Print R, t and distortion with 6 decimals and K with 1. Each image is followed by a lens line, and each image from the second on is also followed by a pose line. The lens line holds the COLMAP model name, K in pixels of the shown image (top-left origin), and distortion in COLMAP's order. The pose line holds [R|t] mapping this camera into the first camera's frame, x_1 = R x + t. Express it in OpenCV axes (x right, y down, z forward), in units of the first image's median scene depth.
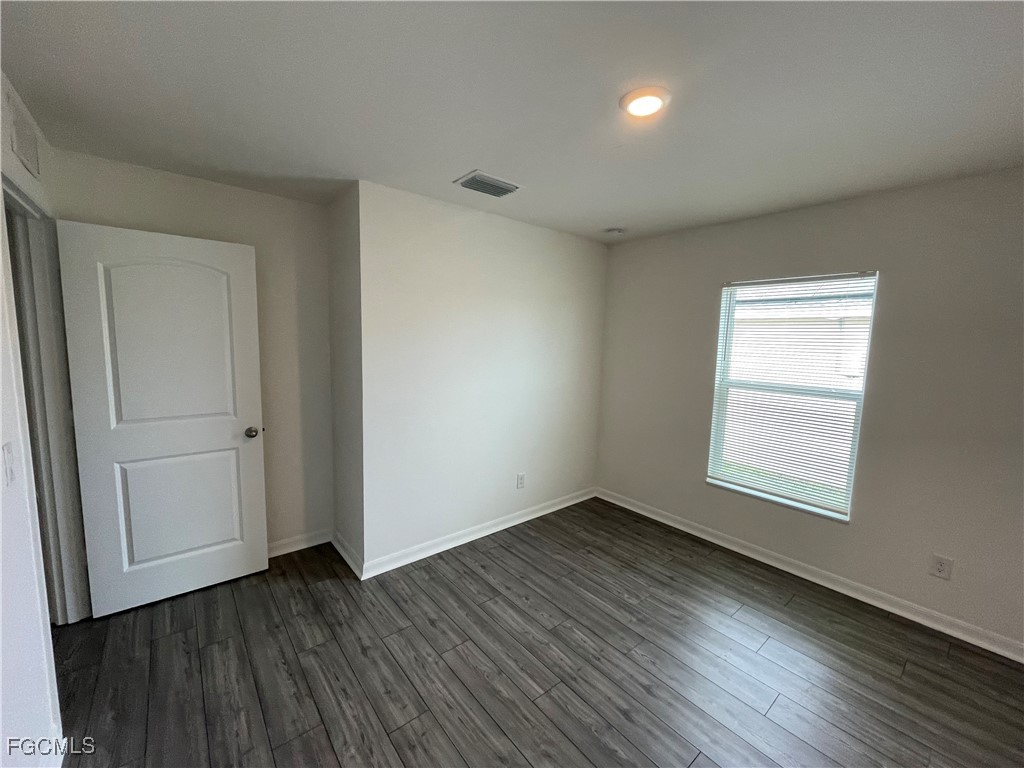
lens RADIAL K [[410.0, 0, 506.2], [0, 410.0, 382.2], [0, 0, 1]] dist [-0.001890, -0.001343]
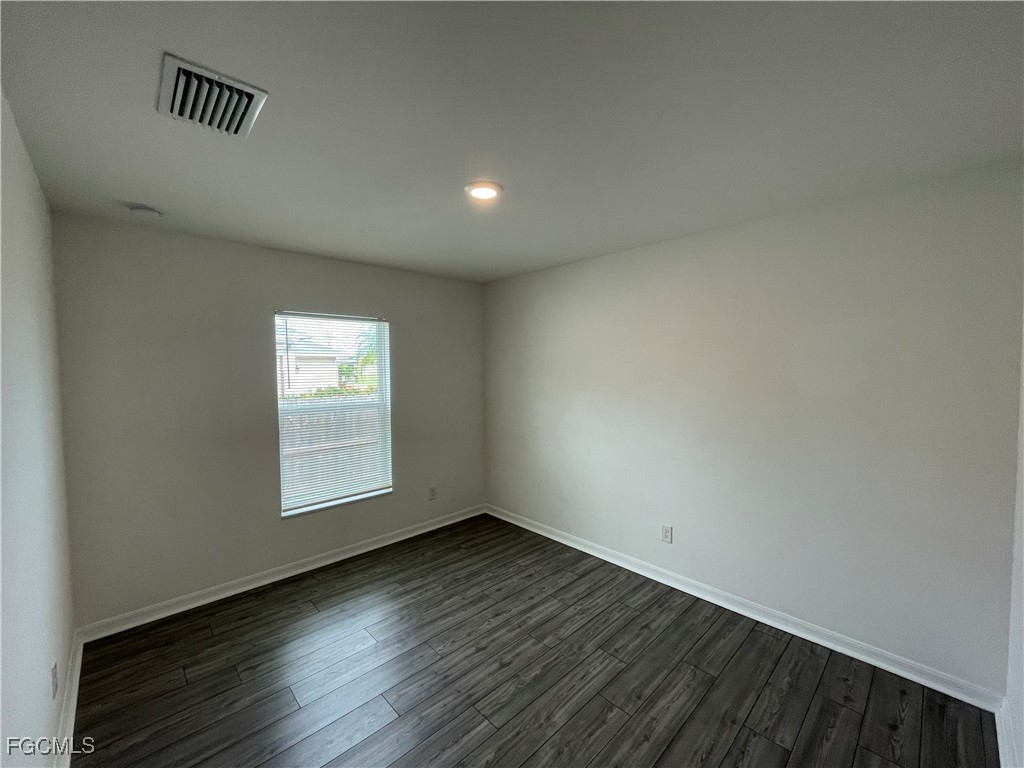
lens RADIAL K [[410.0, 0, 515.8], [0, 410.0, 387.5], [0, 0, 1]] dist [-0.001890, -0.001343]
pose [[-0.078662, -0.079684, 0.993712, -0.637385], [0.112919, 0.989673, 0.088299, -0.104698], [-0.990486, 0.119154, -0.068852, 0.670210]]
